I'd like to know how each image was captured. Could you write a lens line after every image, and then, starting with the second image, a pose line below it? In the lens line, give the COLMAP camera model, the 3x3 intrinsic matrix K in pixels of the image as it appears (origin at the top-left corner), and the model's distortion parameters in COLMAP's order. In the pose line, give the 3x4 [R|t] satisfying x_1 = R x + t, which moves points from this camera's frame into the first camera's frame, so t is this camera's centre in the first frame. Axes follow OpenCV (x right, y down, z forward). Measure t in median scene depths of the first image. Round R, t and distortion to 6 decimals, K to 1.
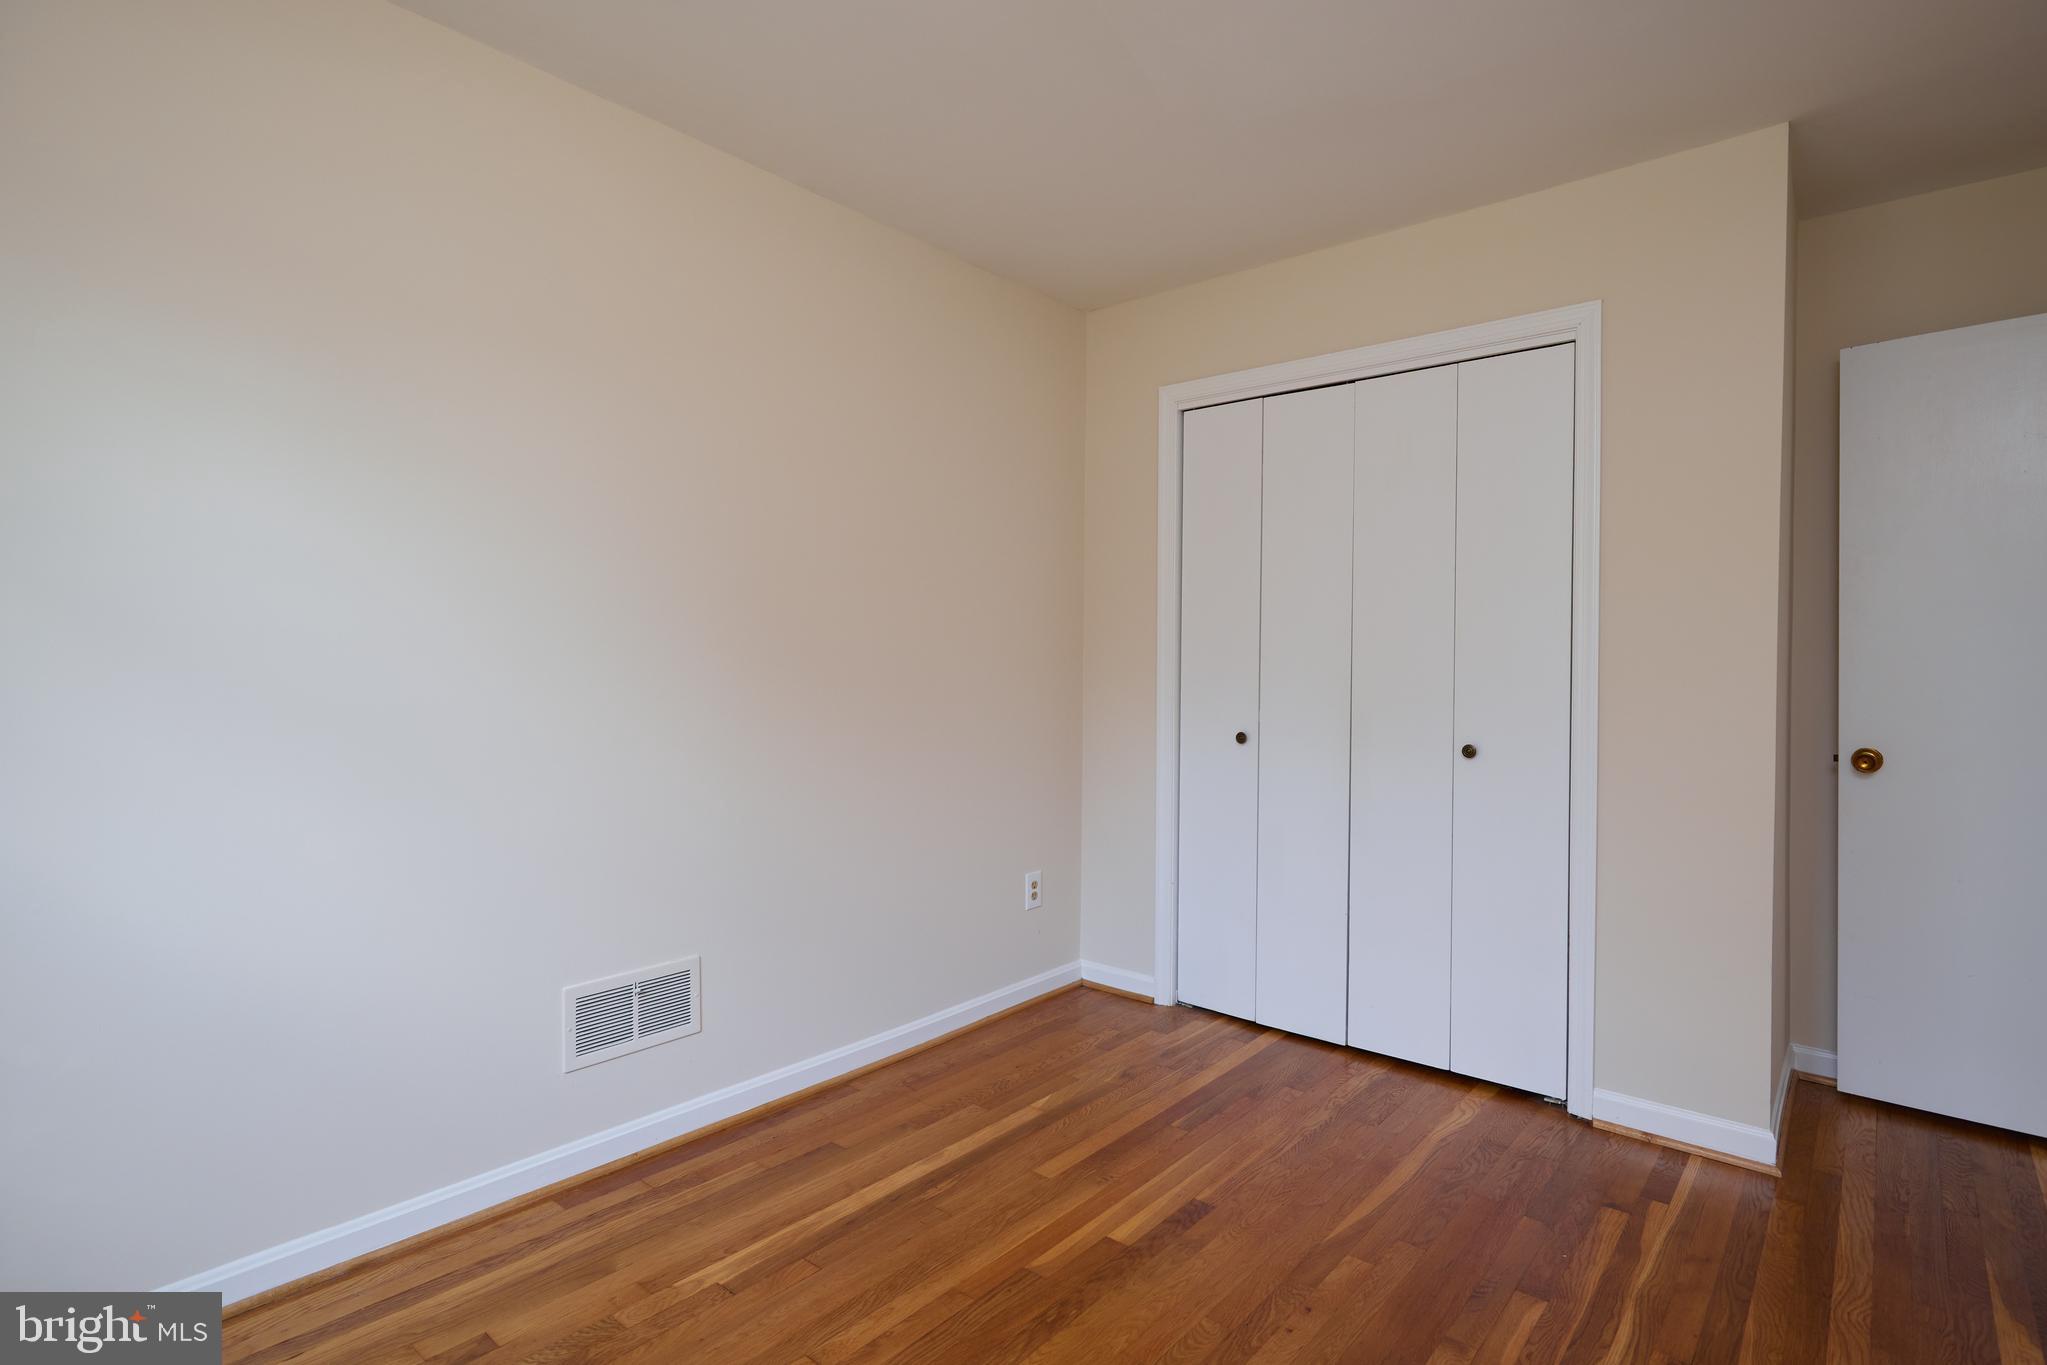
lens RADIAL K [[1042.0, 0, 1018.3], [0, 1042.0, 676.1], [0, 0, 1]] dist [0.012975, 0.000965]
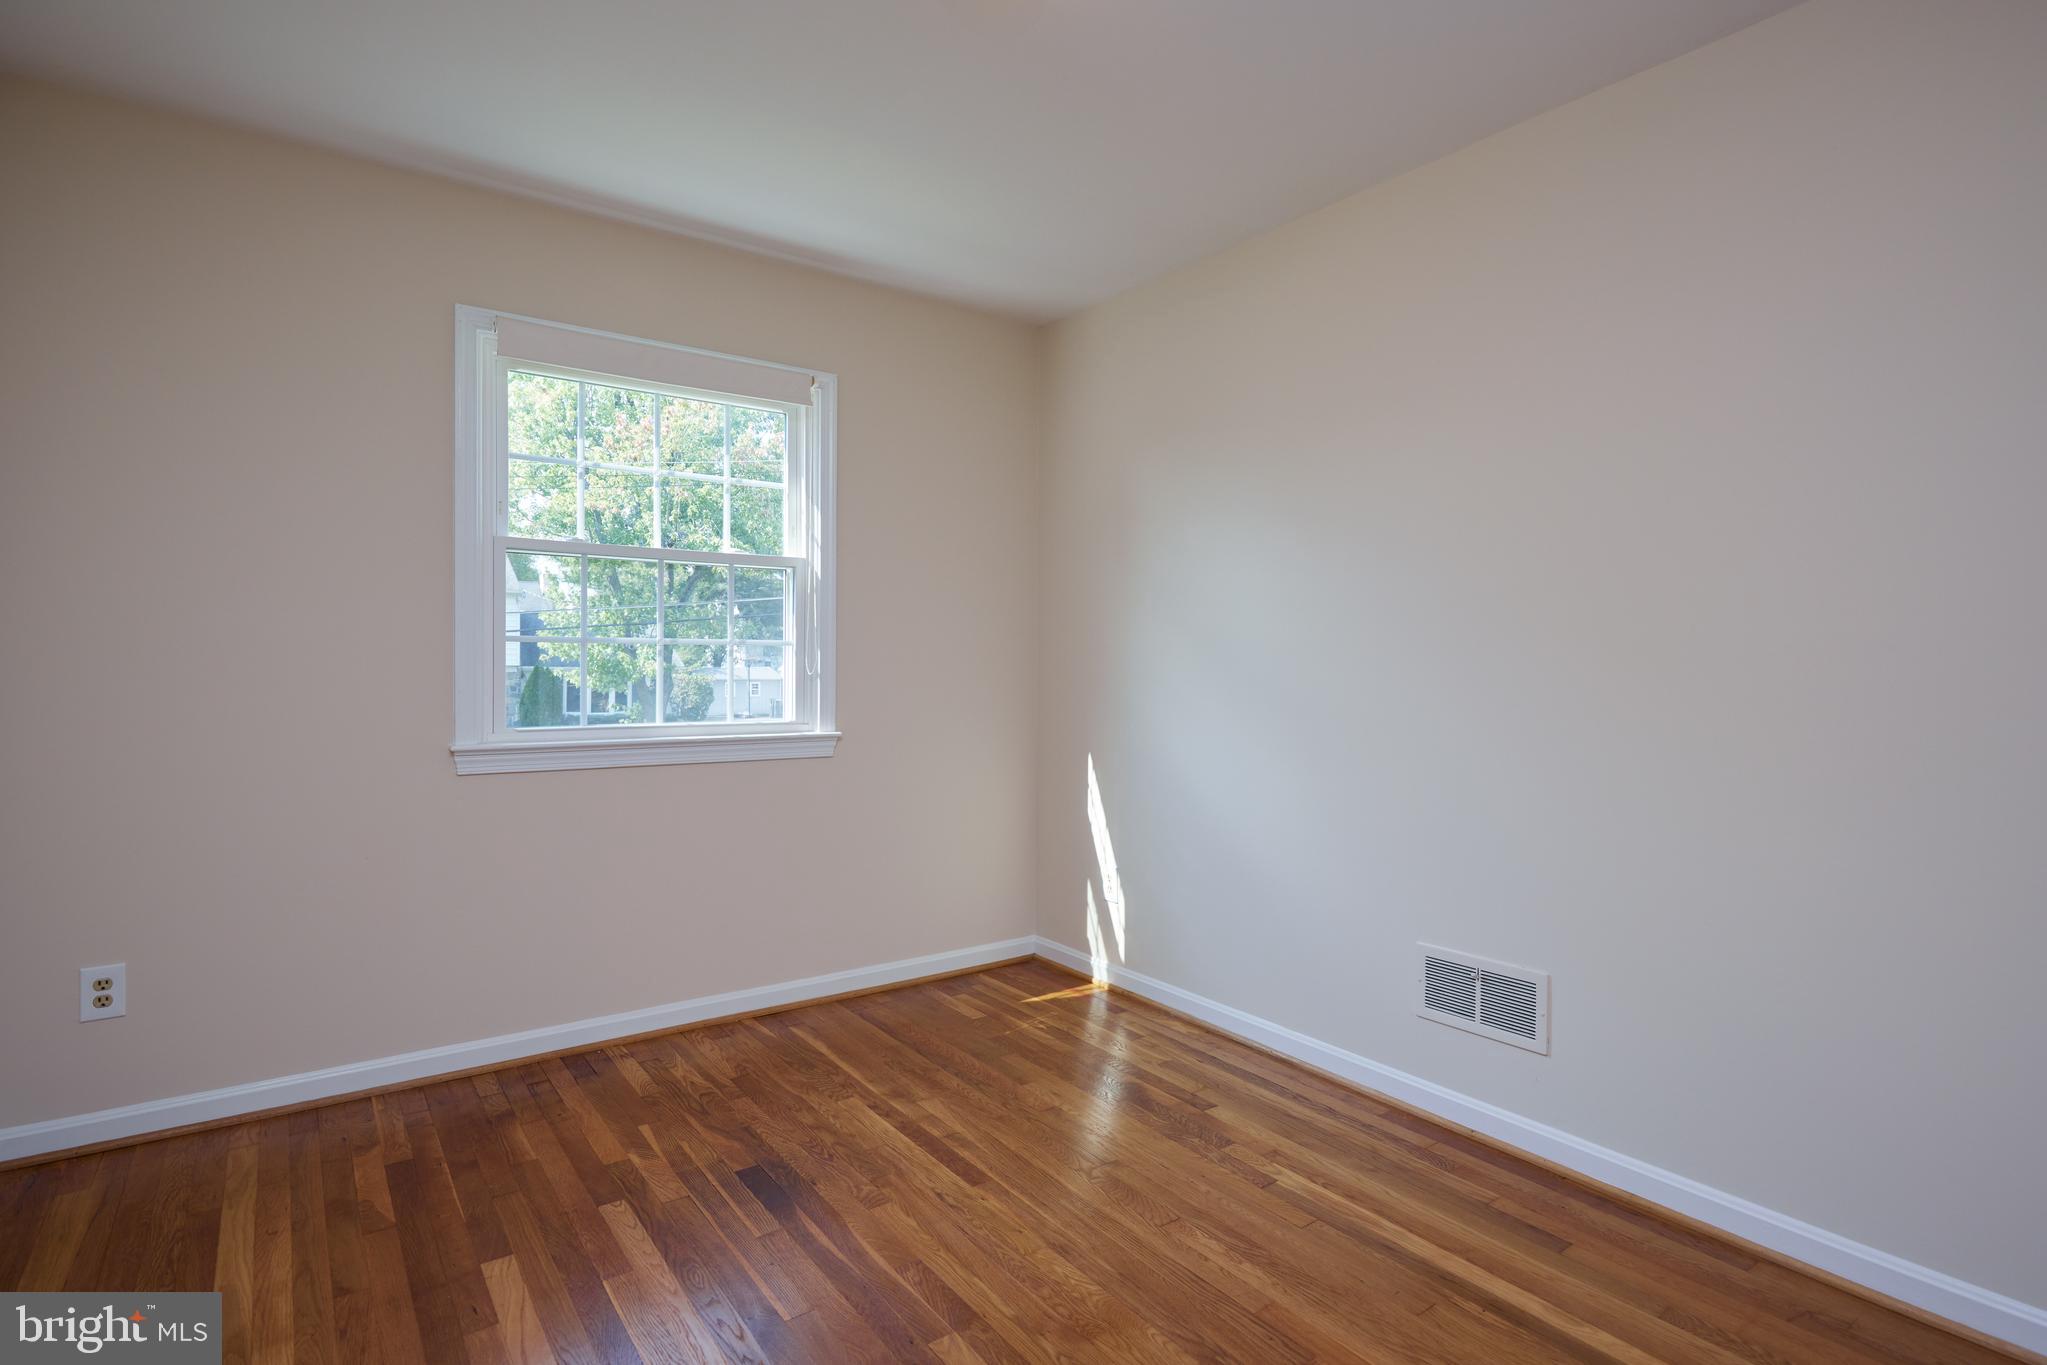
lens RADIAL K [[1042.0, 0, 1021.8], [0, 1042.0, 682.7], [0, 0, 1]] dist [0.012975, 0.000965]
pose [[-0.261414, 0.006876, -0.965202, 0.794083], [-0.006317, 0.999941, 0.008834, 0.001549], [0.965206, 0.008406, -0.261355, 0.868860]]
